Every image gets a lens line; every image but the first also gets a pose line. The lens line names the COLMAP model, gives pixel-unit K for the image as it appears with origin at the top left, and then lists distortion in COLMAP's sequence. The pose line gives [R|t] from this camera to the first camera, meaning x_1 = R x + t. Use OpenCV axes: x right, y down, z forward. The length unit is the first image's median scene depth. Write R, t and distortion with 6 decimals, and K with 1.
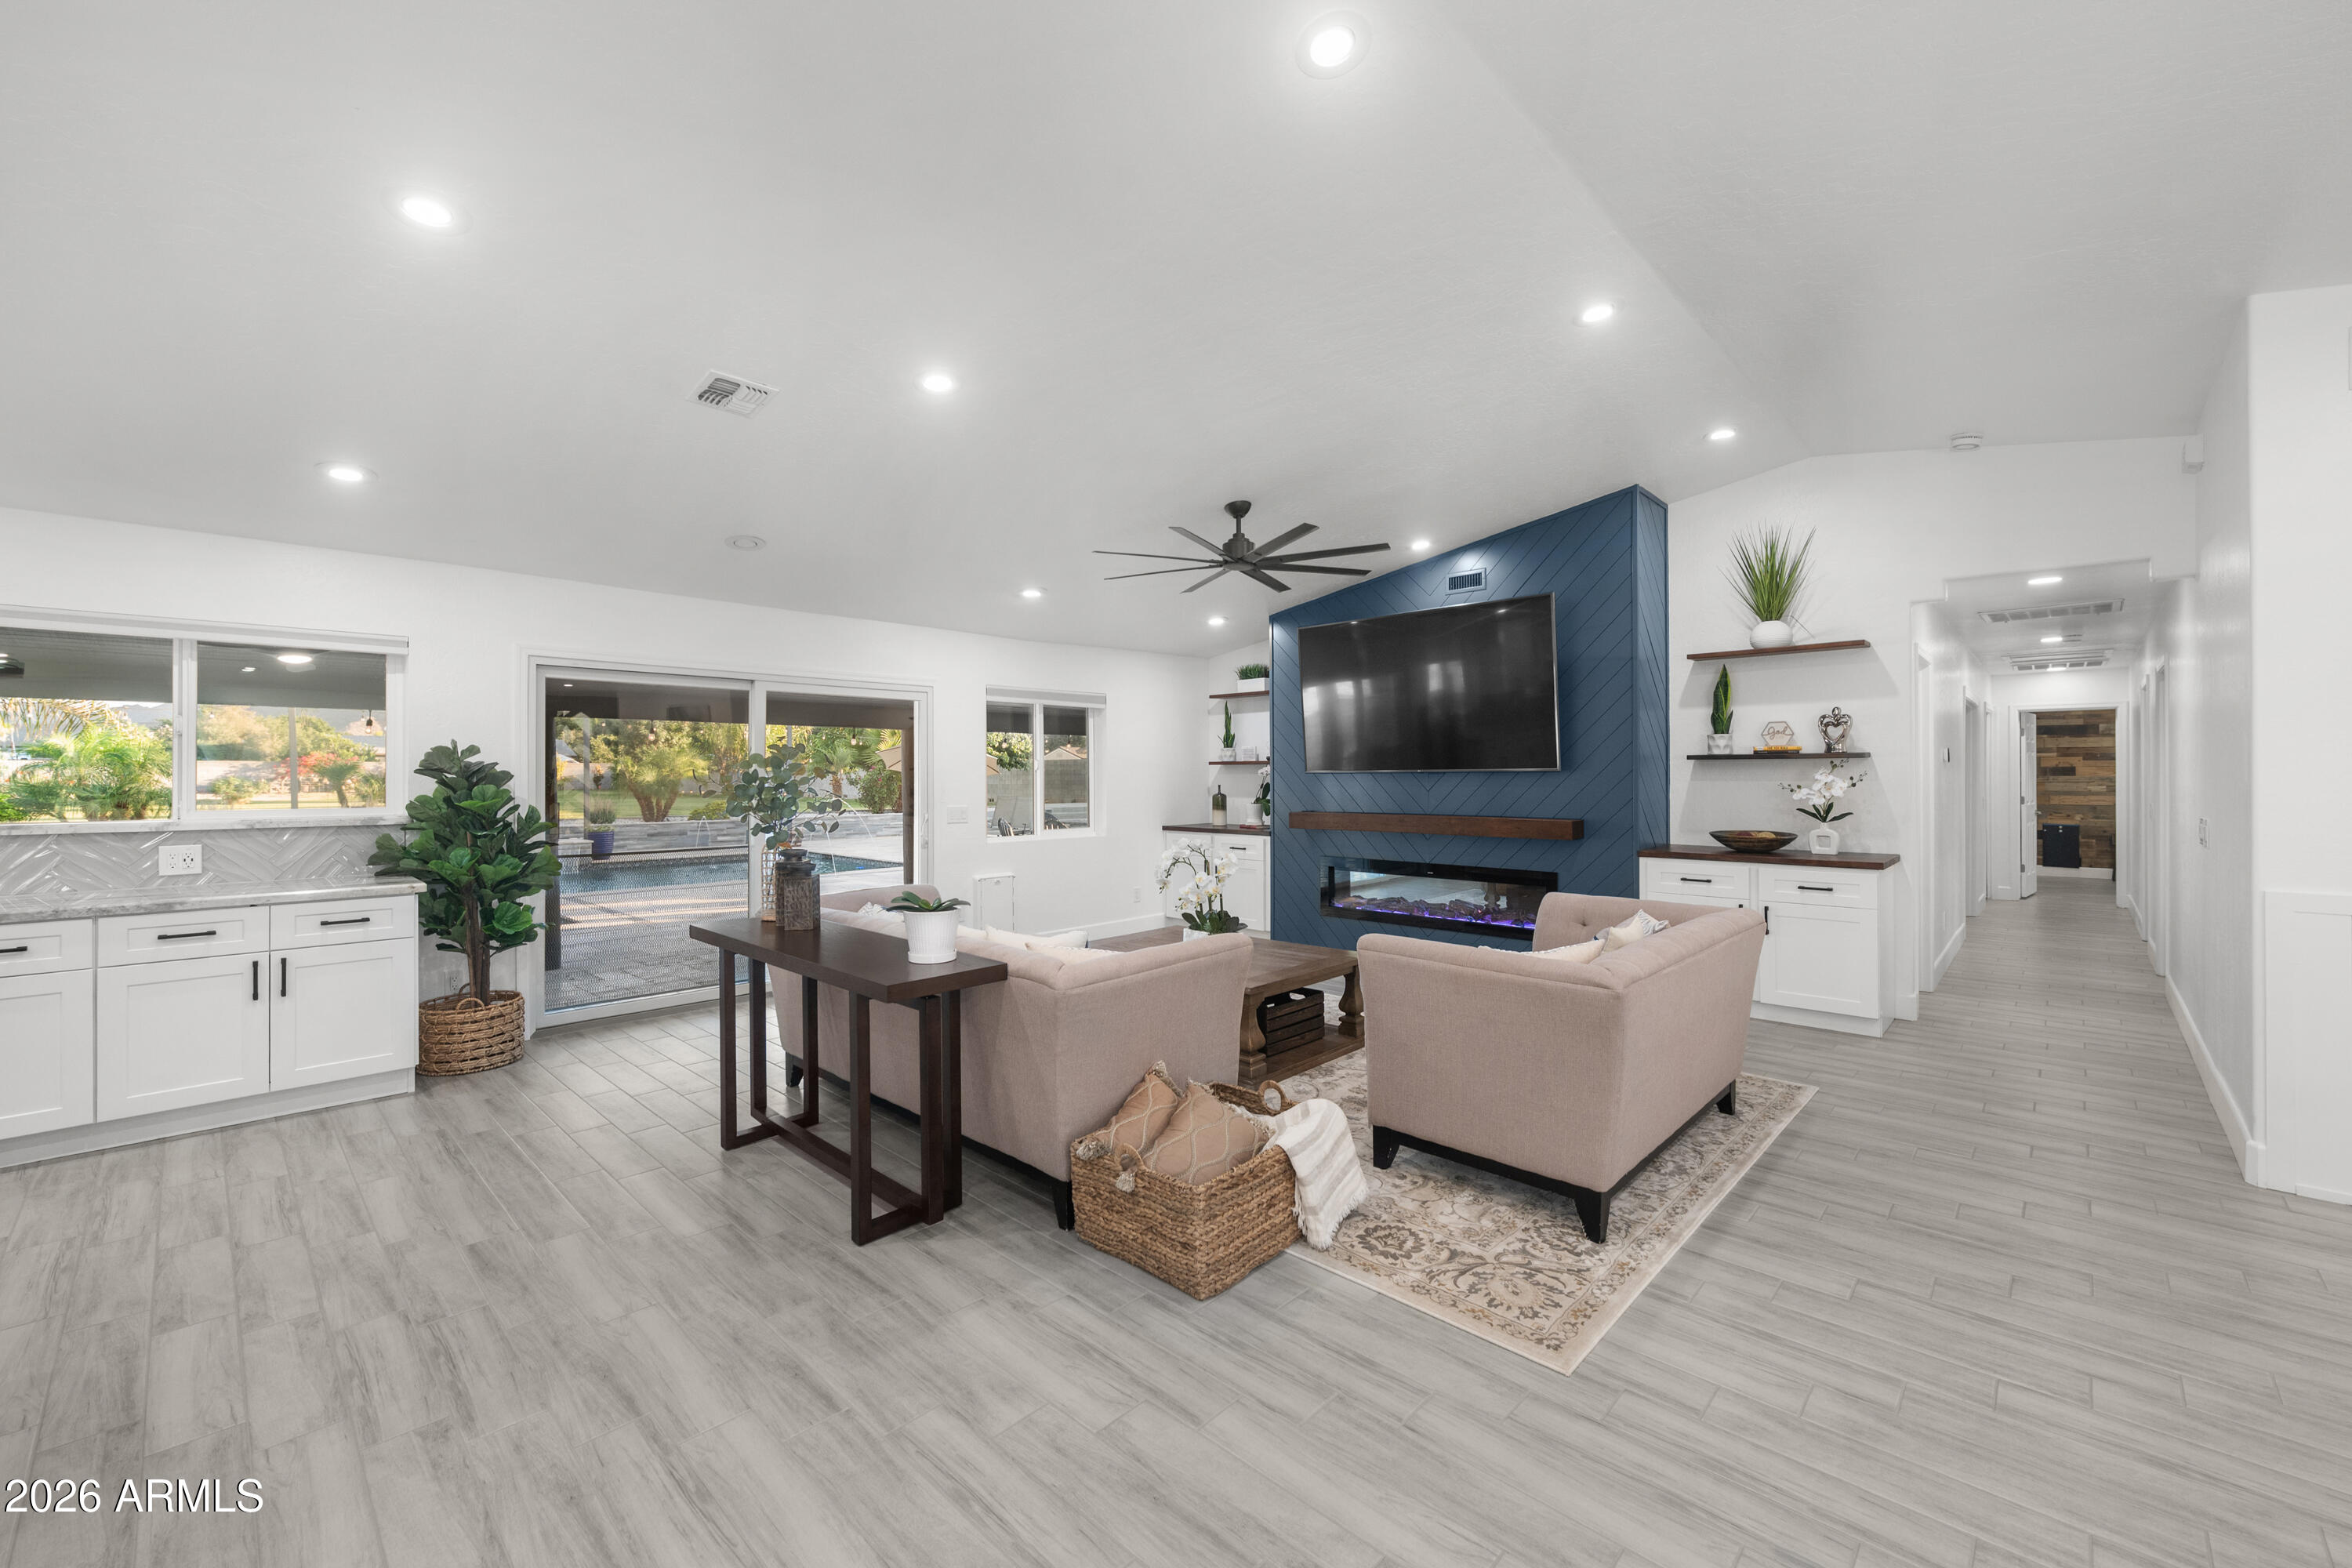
lens RADIAL K [[936.7, 0, 1177.5], [0, 936.7, 780.2], [0, 0, 1]] dist [0.000611, 0.000067]
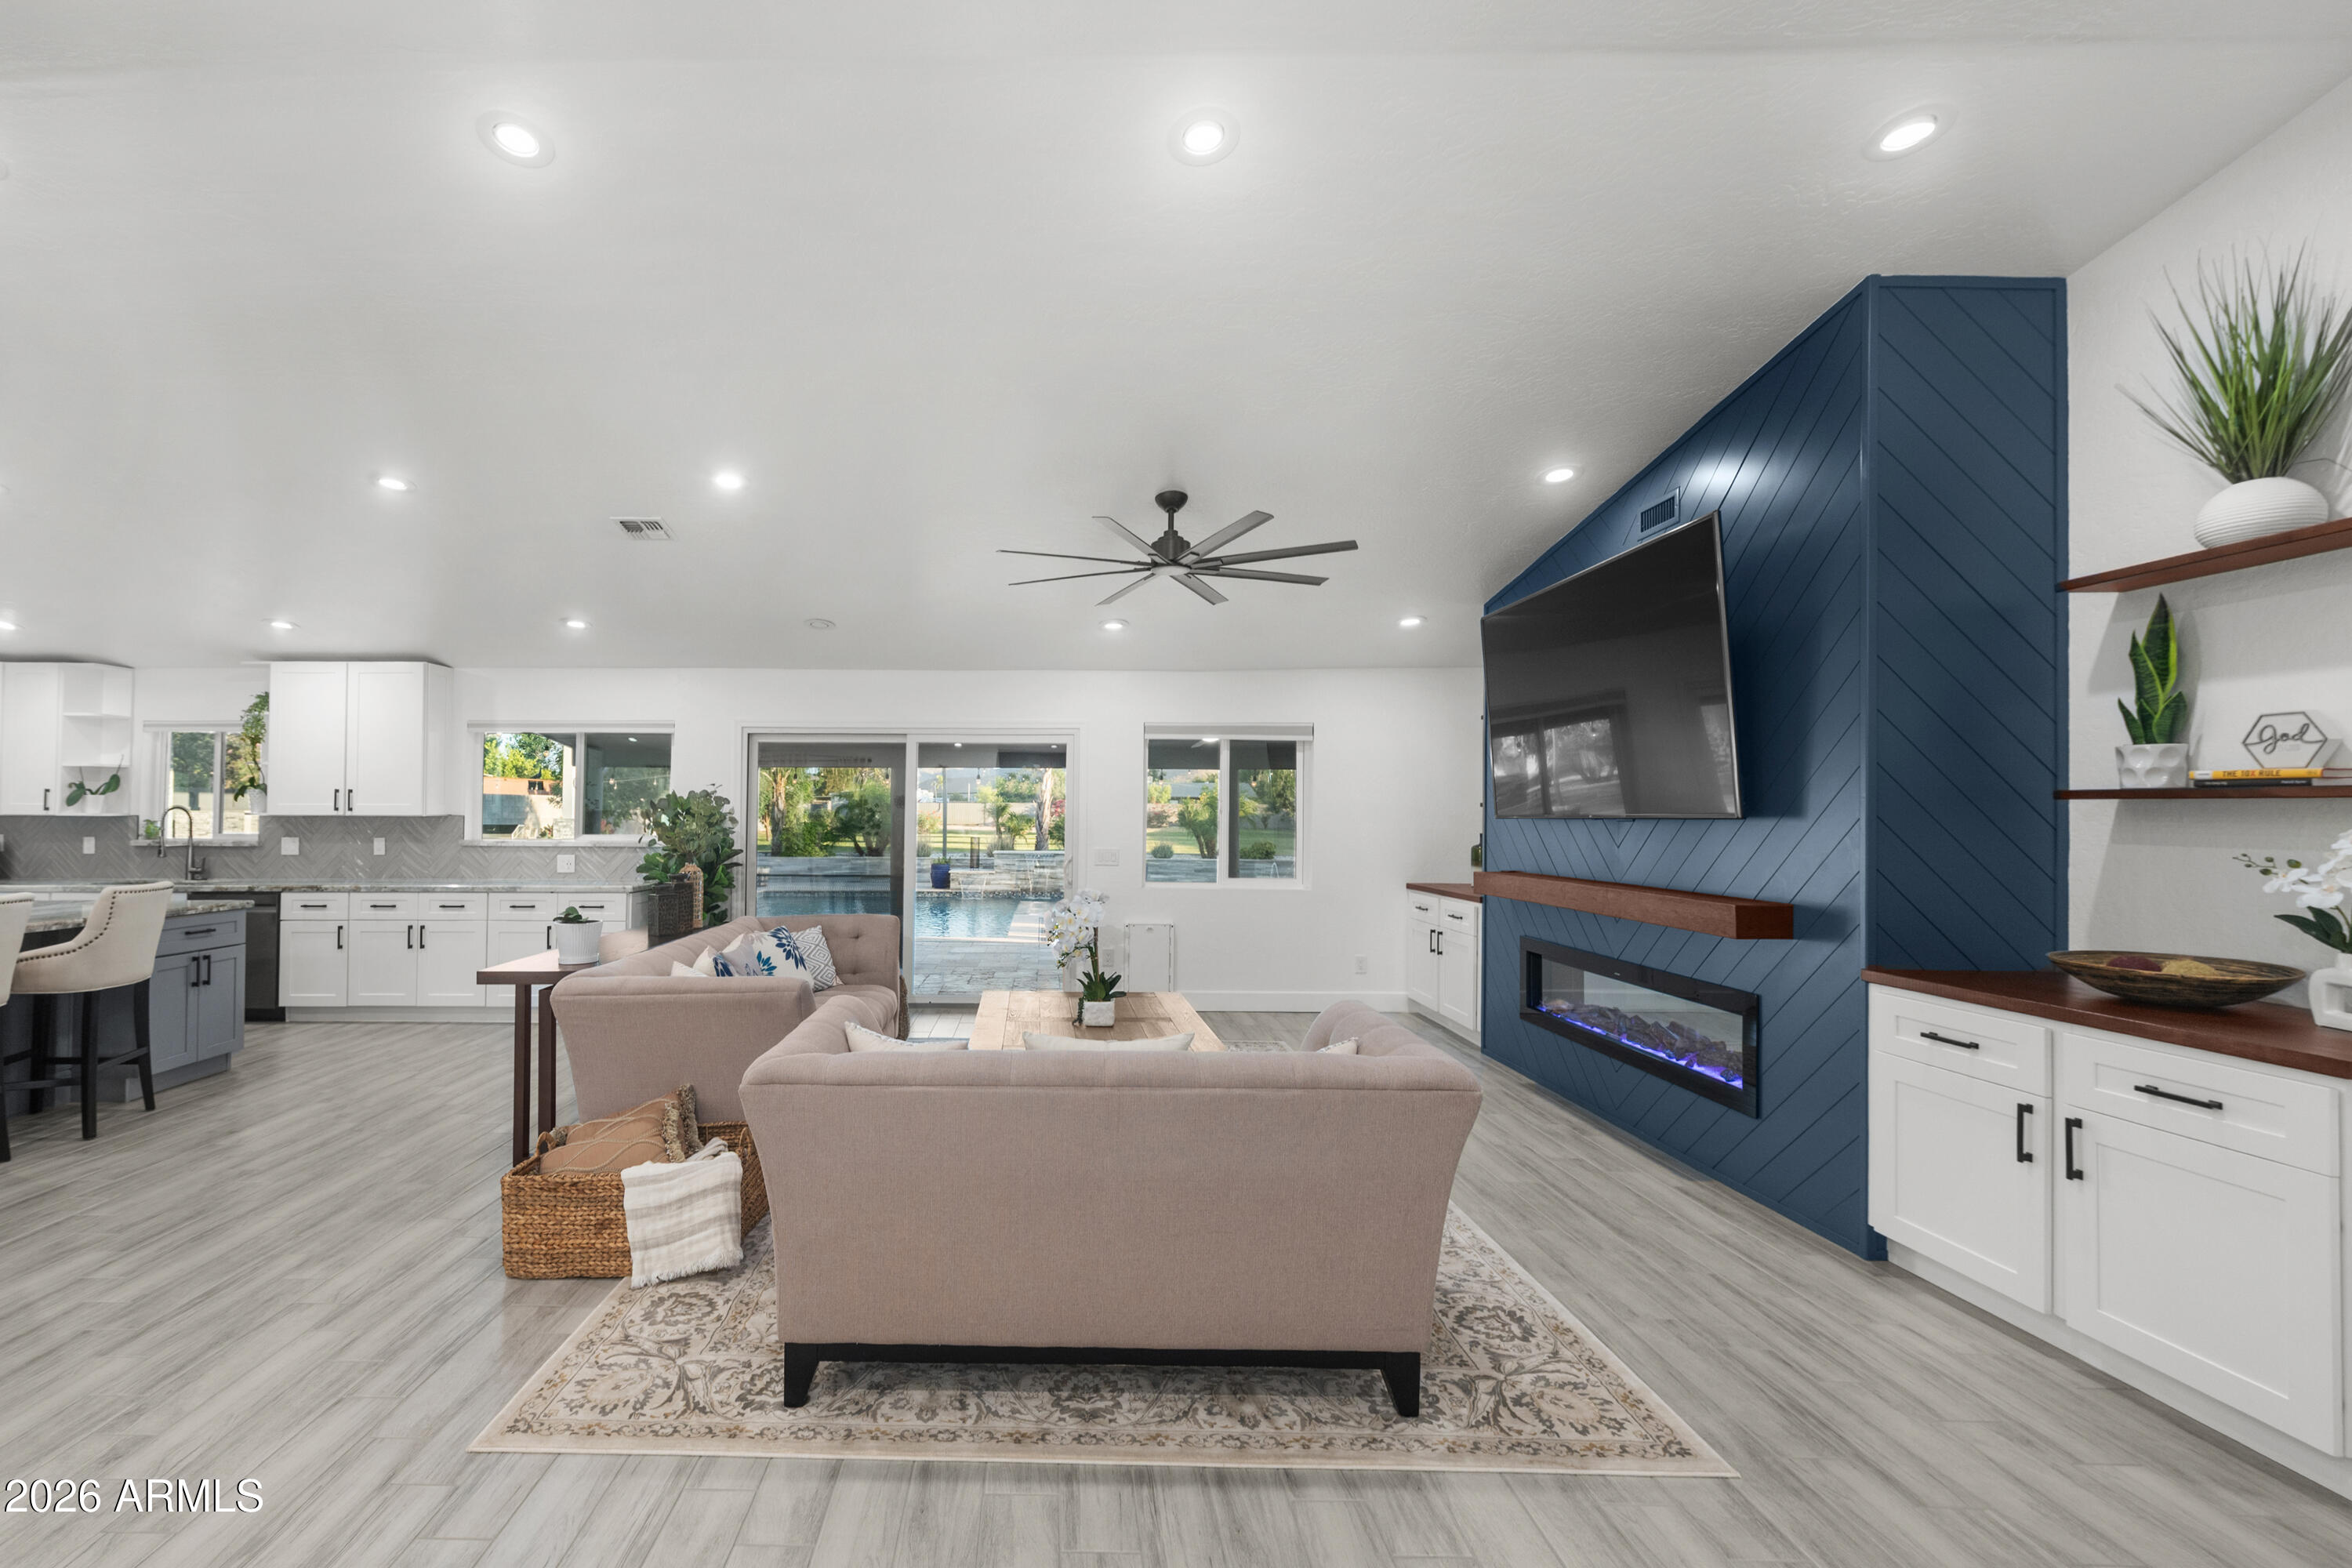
lens RADIAL K [[1075.9, 0, 1174.6], [0, 1075.9, 802.1], [0, 0, 1]] dist [-0.000873, -0.000186]
pose [[0.681016, -0.000021, -0.732269, 0.673803], [-0.010058, 0.999905, -0.009383, -0.011143], [0.732200, 0.013755, 0.680951, 0.299740]]
